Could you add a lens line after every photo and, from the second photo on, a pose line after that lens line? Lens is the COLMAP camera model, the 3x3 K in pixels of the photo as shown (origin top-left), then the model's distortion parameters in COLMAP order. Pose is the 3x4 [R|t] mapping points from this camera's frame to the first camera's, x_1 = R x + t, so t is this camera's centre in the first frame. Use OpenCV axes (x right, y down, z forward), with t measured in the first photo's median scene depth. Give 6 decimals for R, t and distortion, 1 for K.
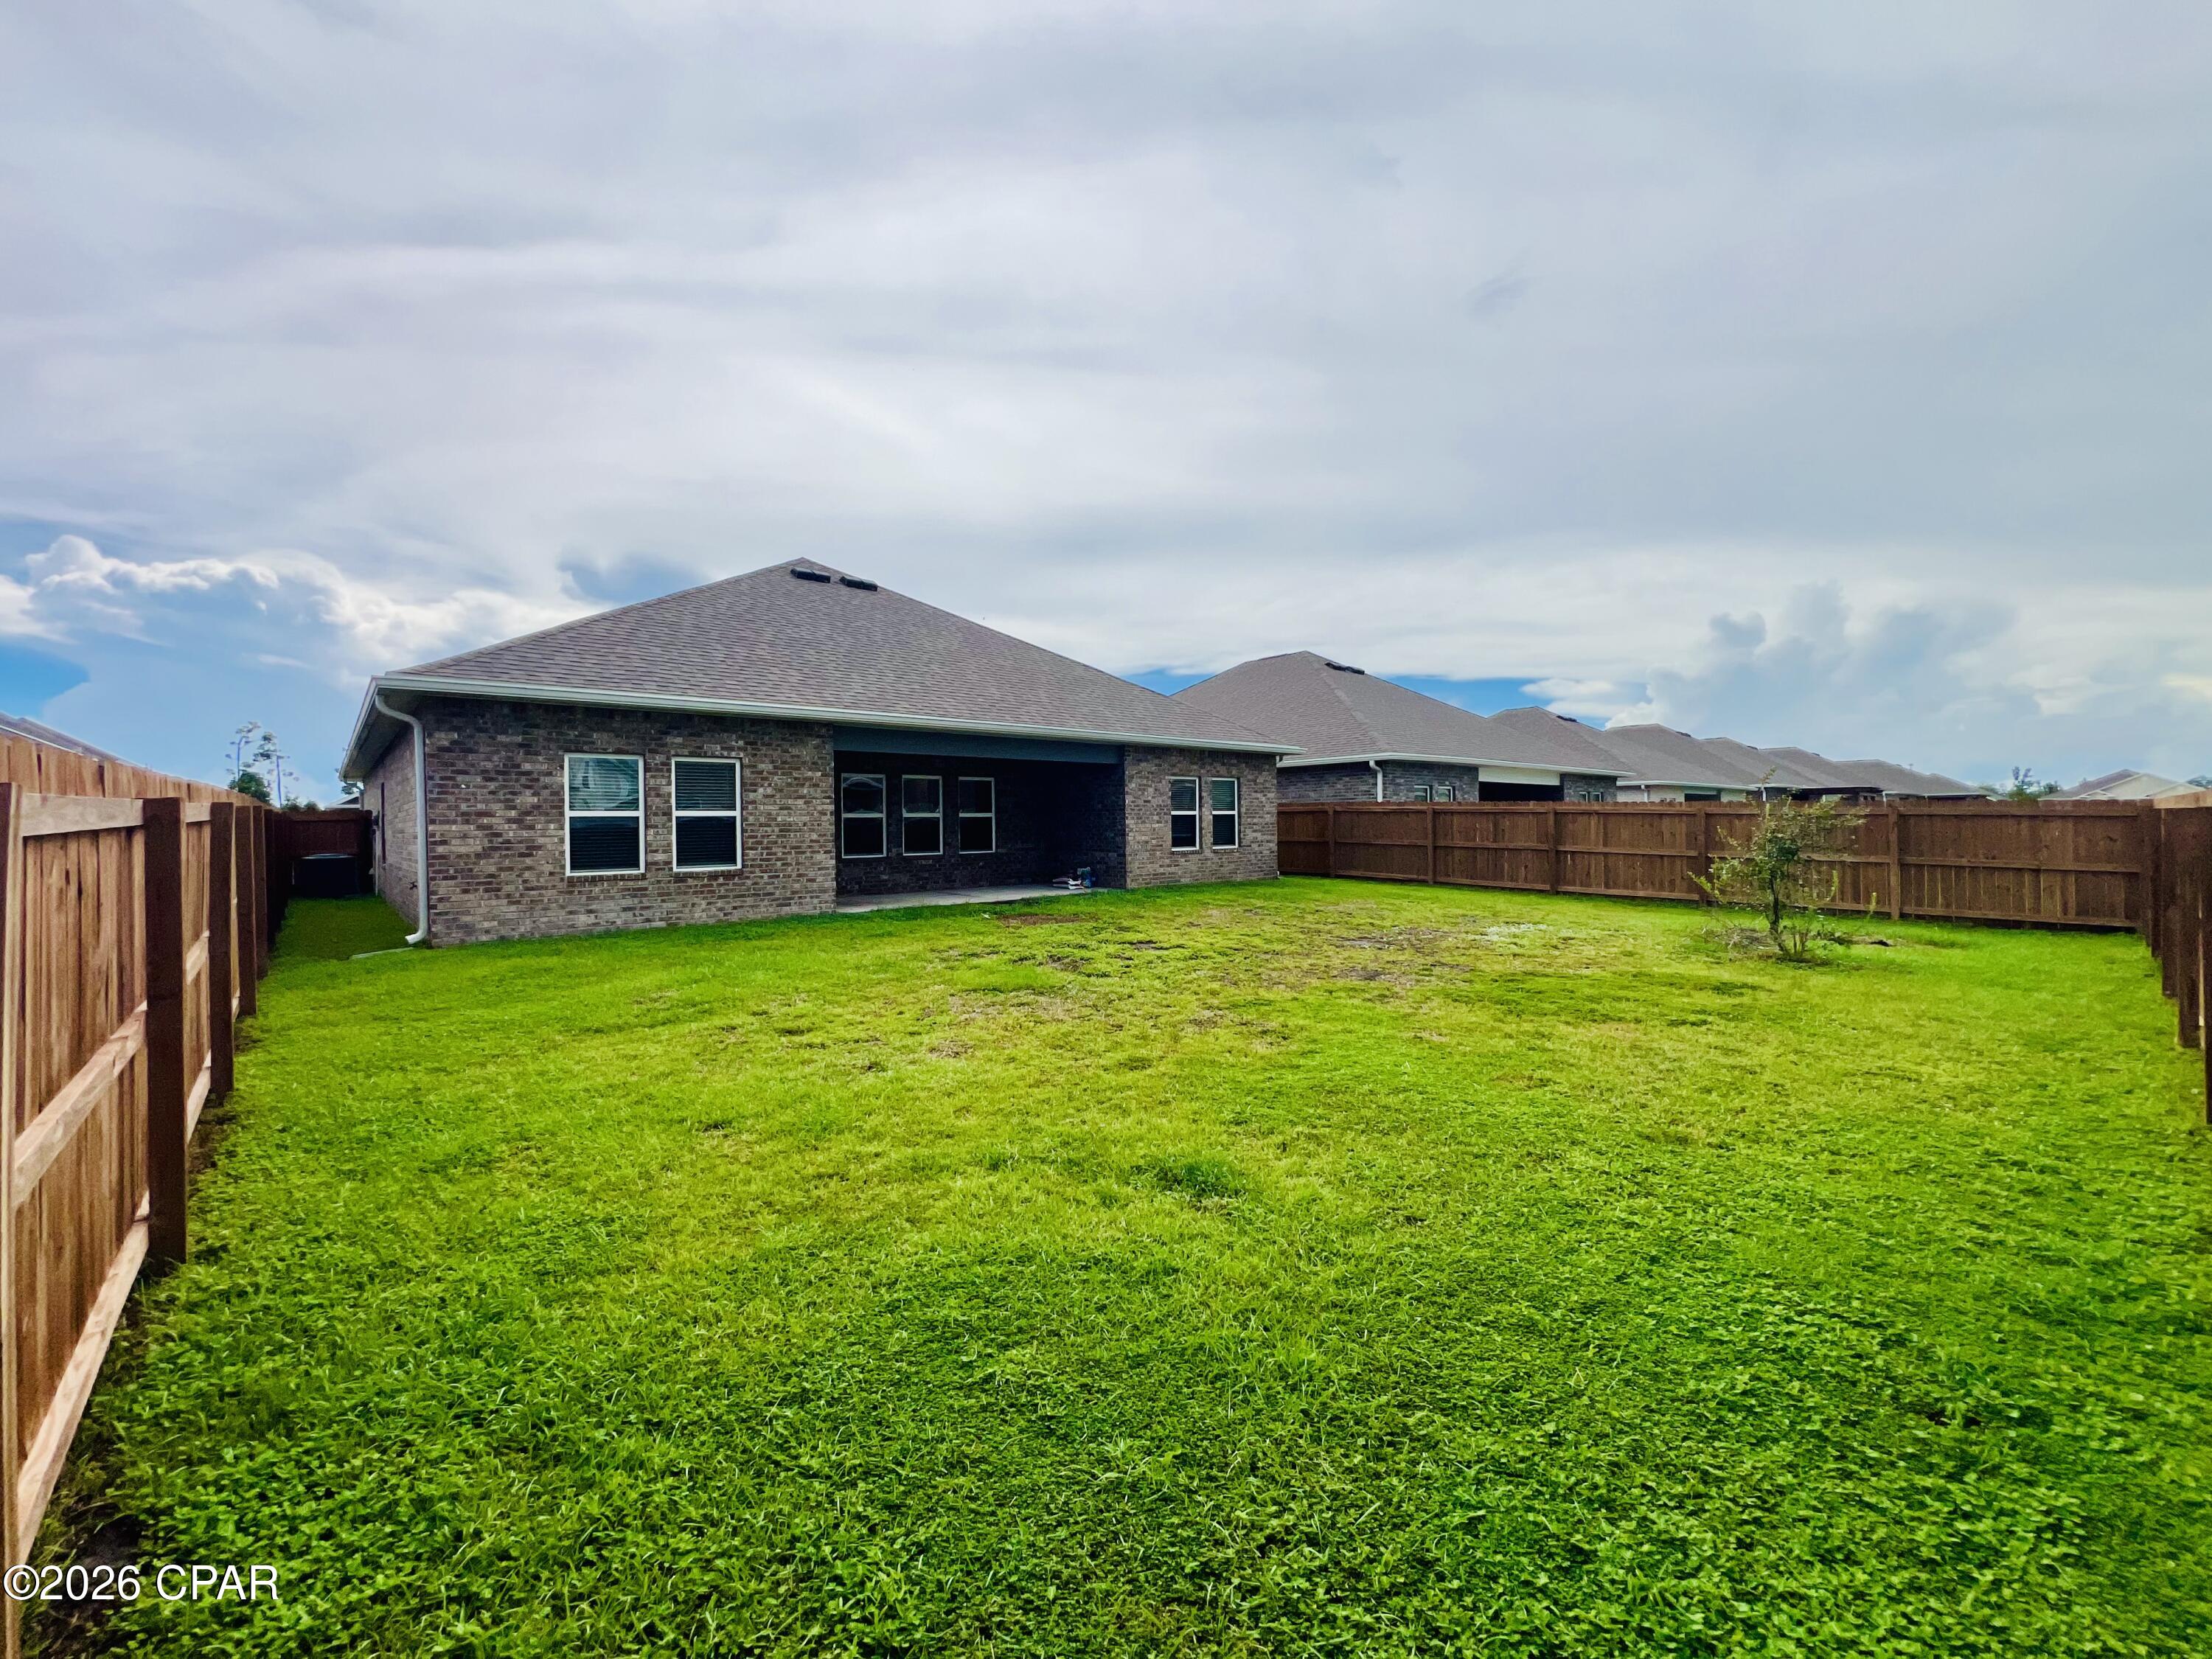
lens RADIAL K [[890.4, 0, 1109.8], [0, 890.4, 812.2], [0, 0, 1]] dist [0.002880, -0.000377]
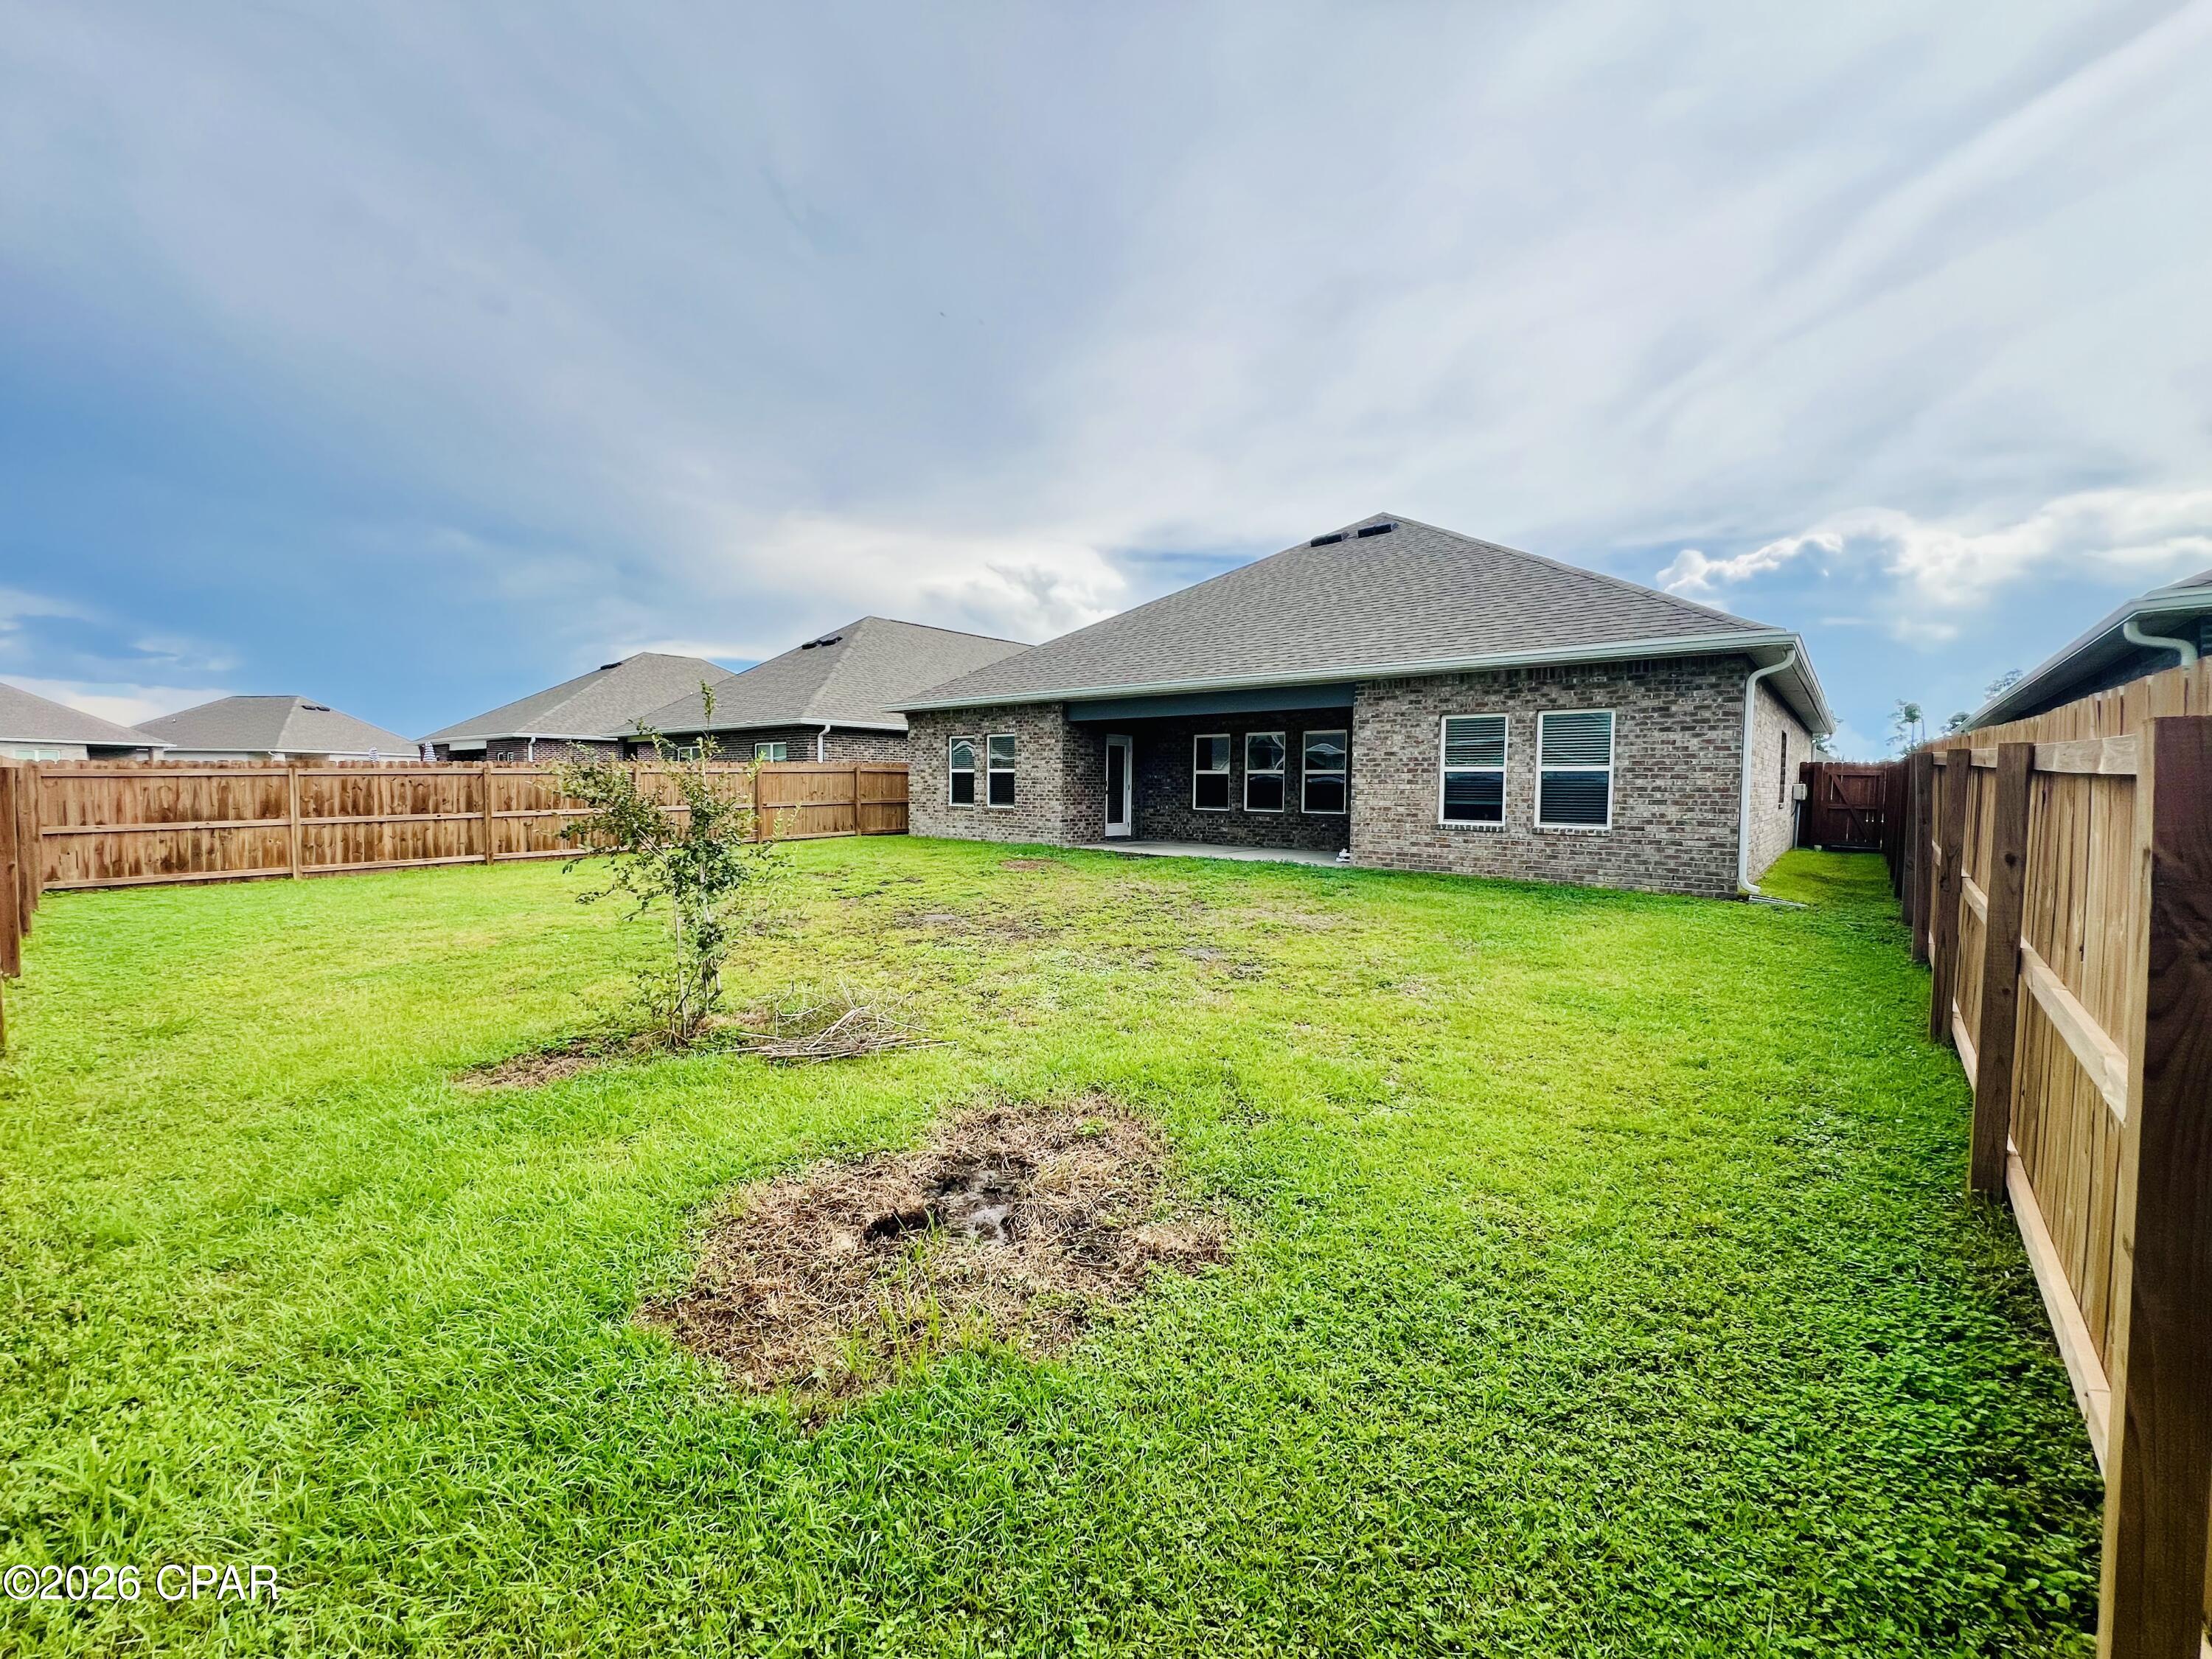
lens RADIAL K [[890.4, 0, 1104.7], [0, 890.4, 834.8], [0, 0, 1]] dist [0.002880, -0.000377]
pose [[0.130655, 0.071530, -0.988844, 0.412760], [0.003521, 0.997354, 0.072611, 0.000535], [0.991422, -0.012968, 0.130058, 0.373486]]
